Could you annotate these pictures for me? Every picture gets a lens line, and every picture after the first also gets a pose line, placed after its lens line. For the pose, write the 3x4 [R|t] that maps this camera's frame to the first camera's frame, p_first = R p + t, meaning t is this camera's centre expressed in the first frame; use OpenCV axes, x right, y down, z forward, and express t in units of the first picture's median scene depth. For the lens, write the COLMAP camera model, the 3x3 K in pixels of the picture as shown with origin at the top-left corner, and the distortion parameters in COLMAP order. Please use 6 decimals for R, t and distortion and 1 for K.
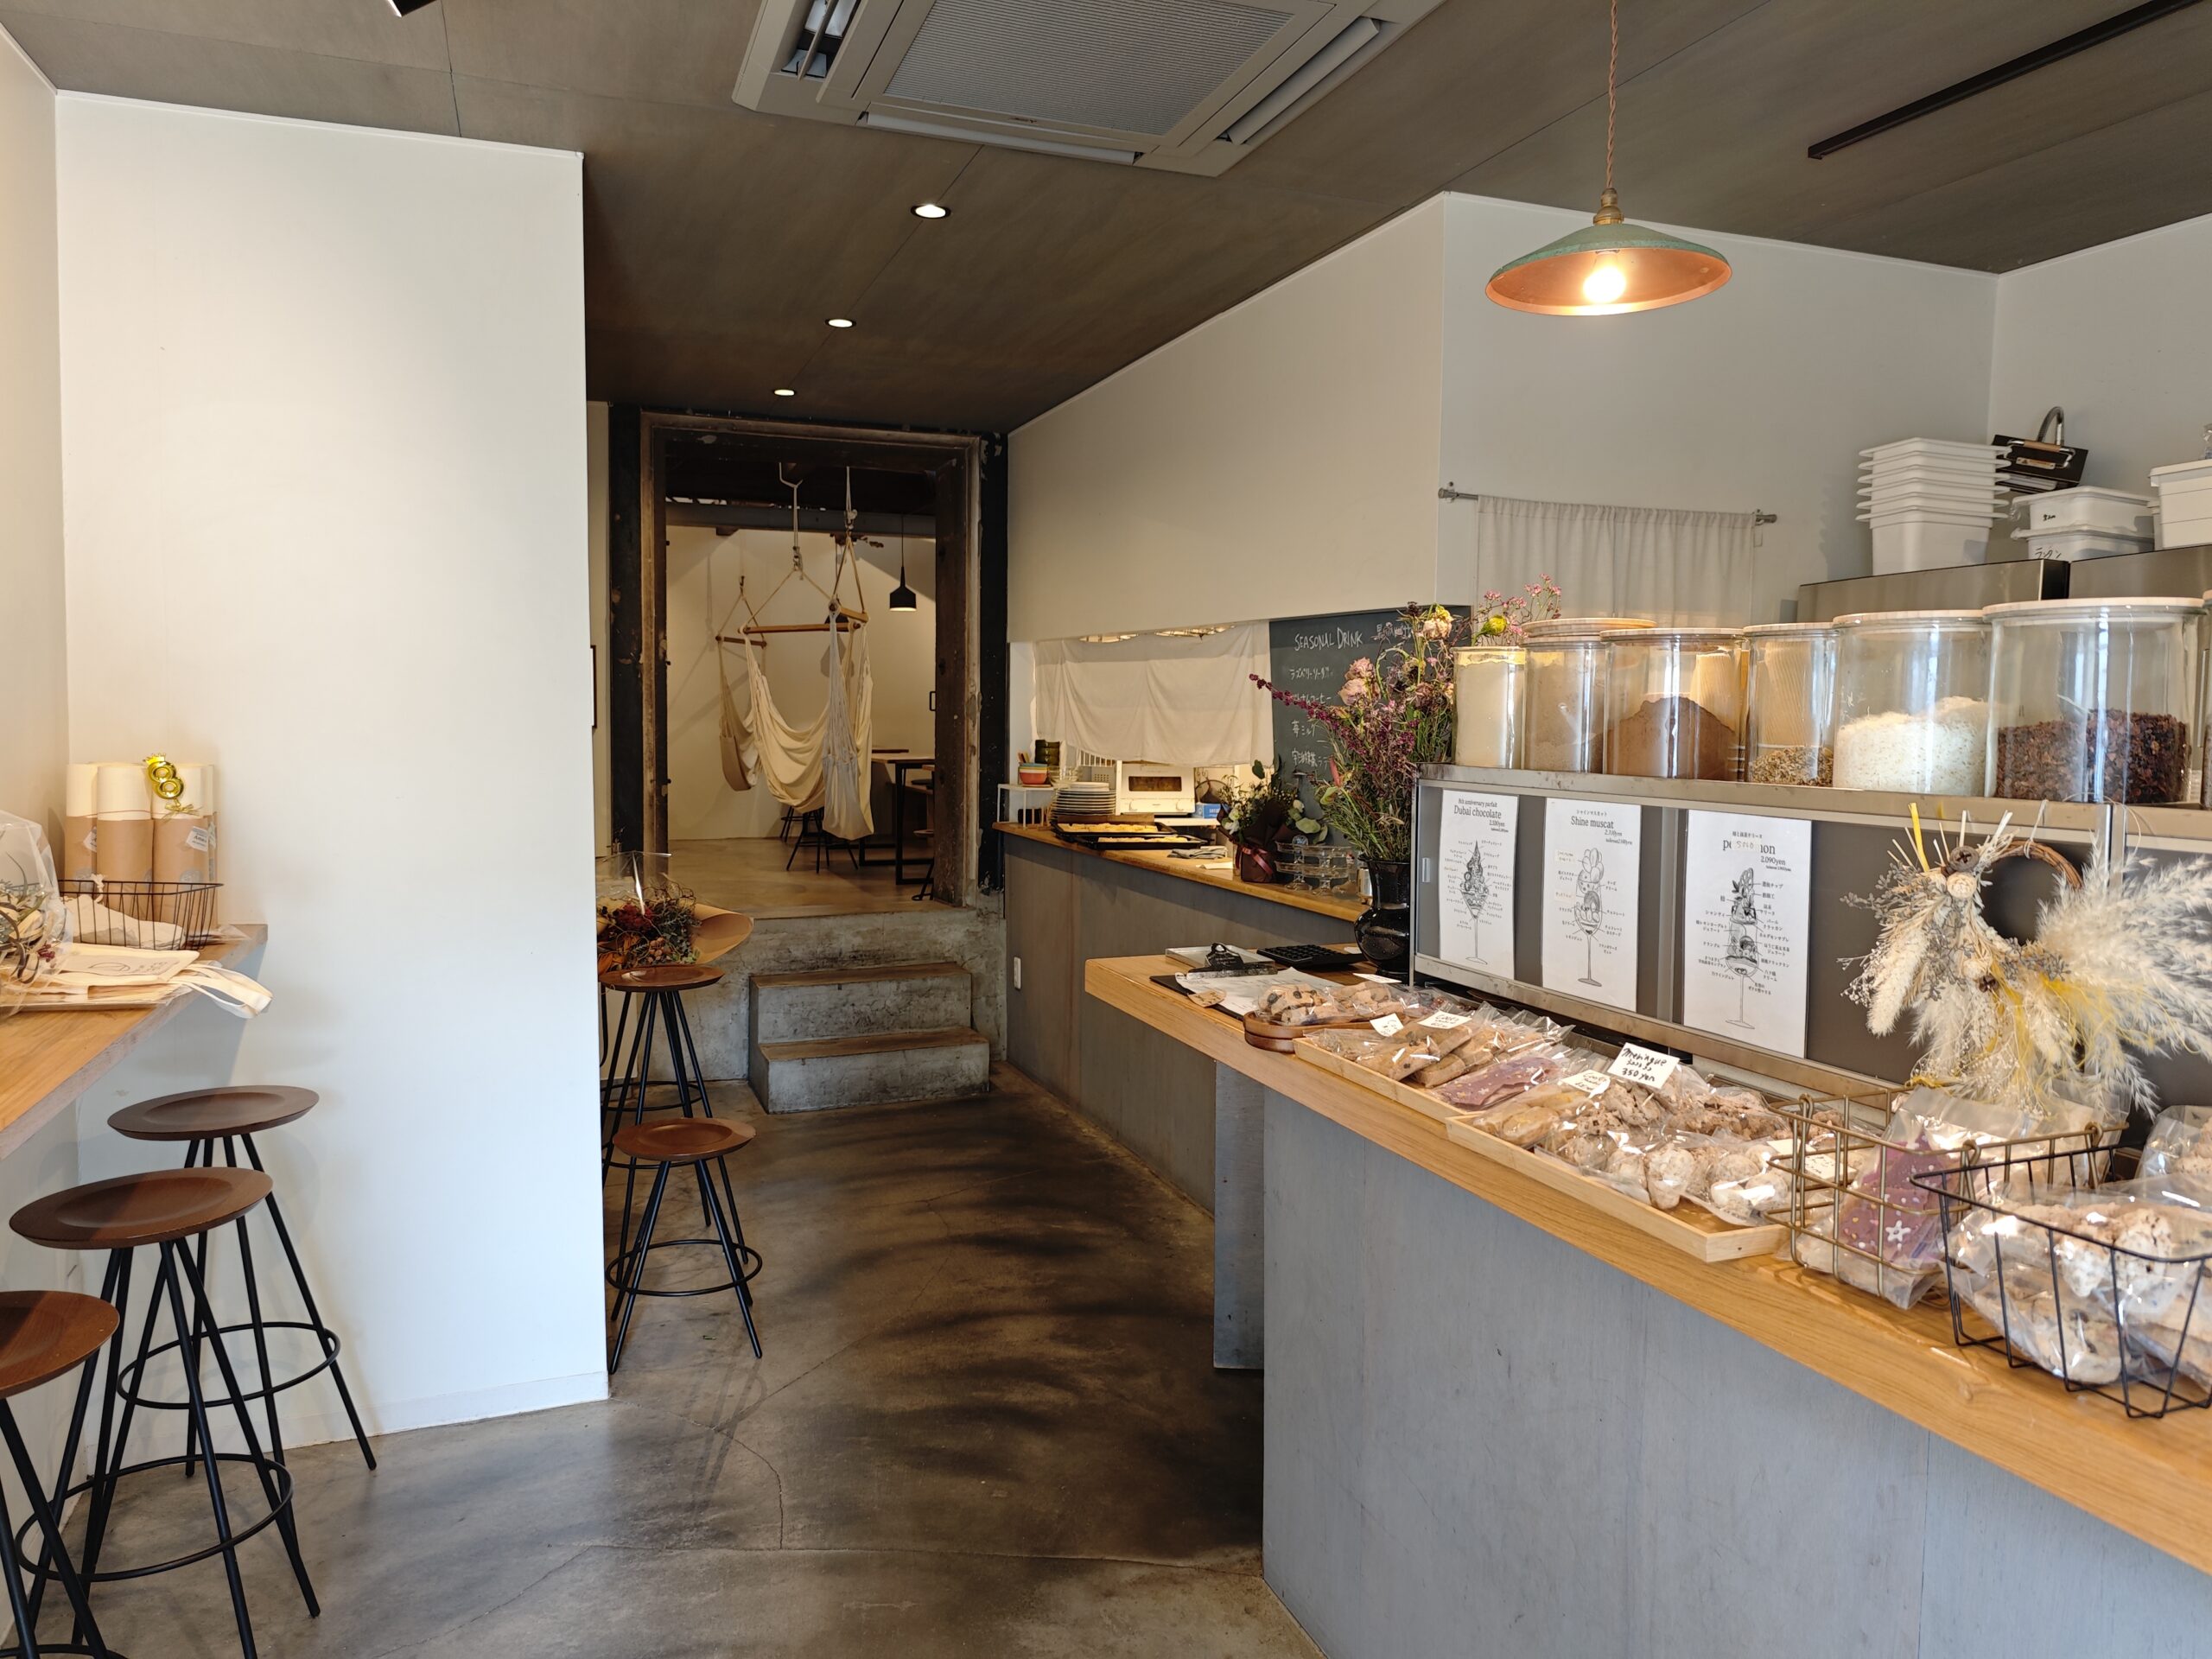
lens RADIAL K [[1476.6, 0, 1106.0], [0, 1476.6, 829.5], [0, 0, 1]] dist [-0.032439, -0.001727]
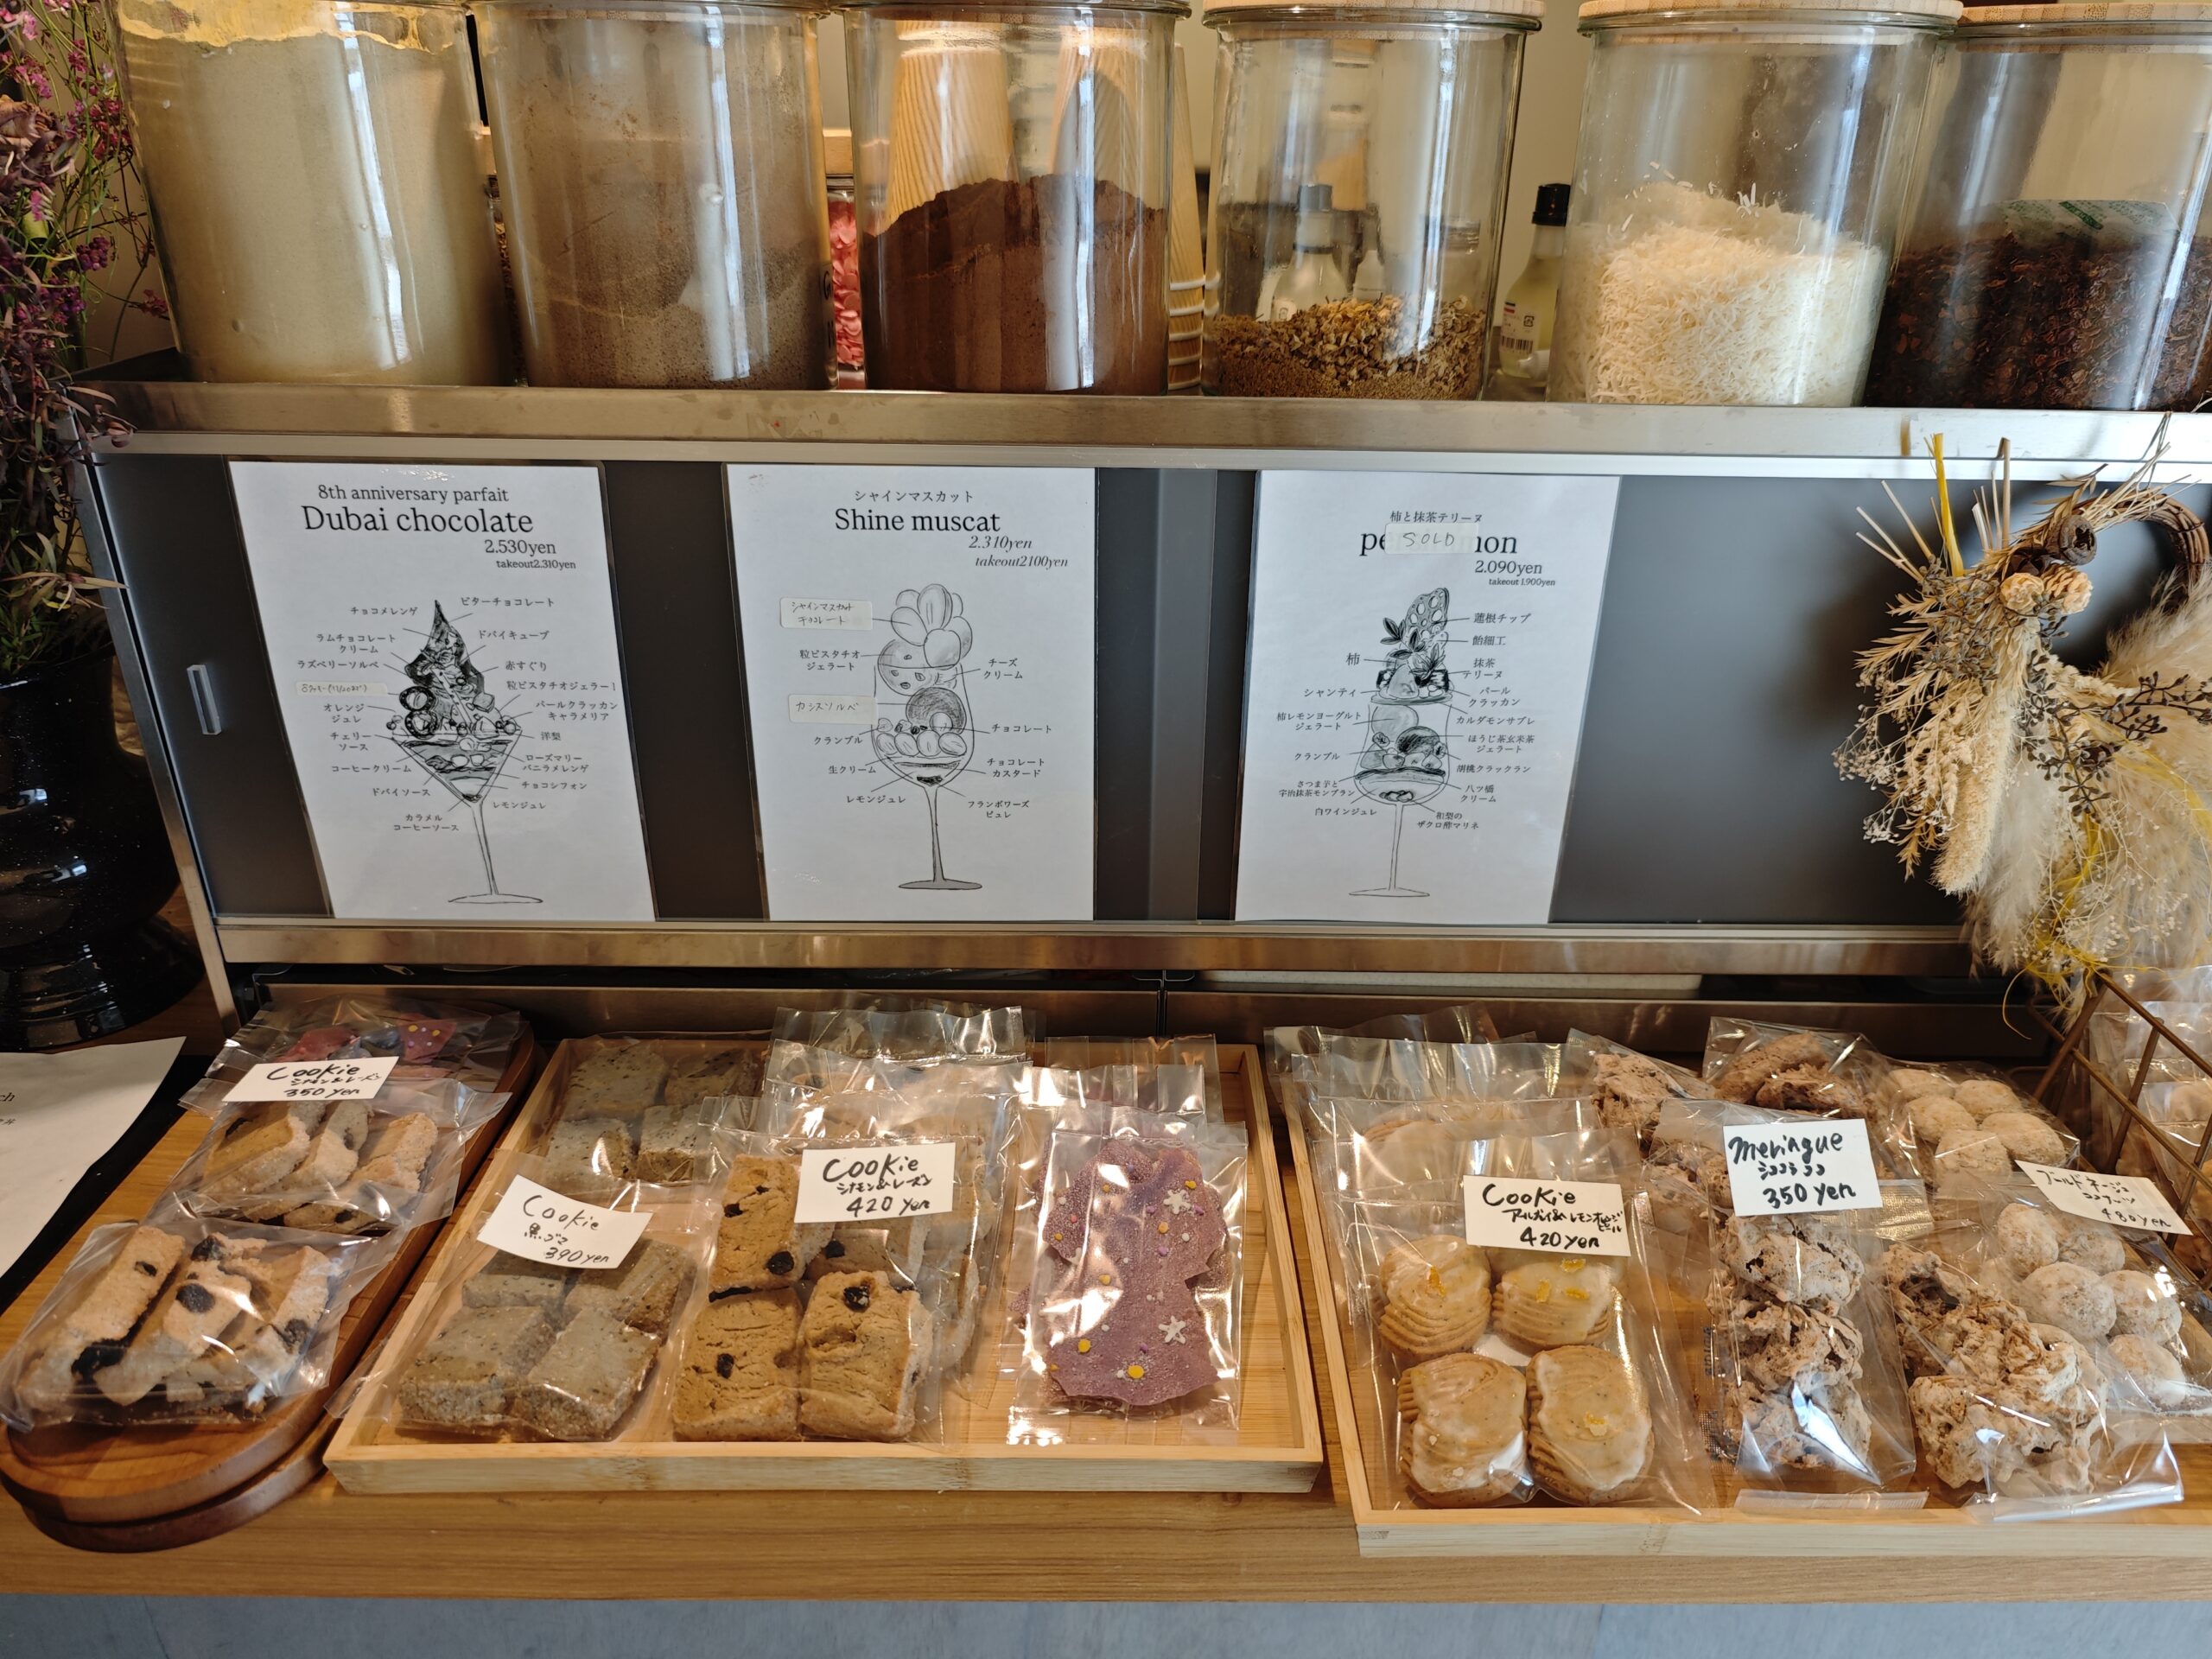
lens RADIAL K [[1476.6, 0, 1106.0], [0, 1476.6, 829.5], [0, 0, 1]] dist [-0.032439, -0.001727]
pose [[0.356811, -0.395315, 0.846412, -0.019419], [0.064537, 0.914317, 0.399824, -0.095307], [-0.931945, -0.088036, 0.351750, 0.922516]]
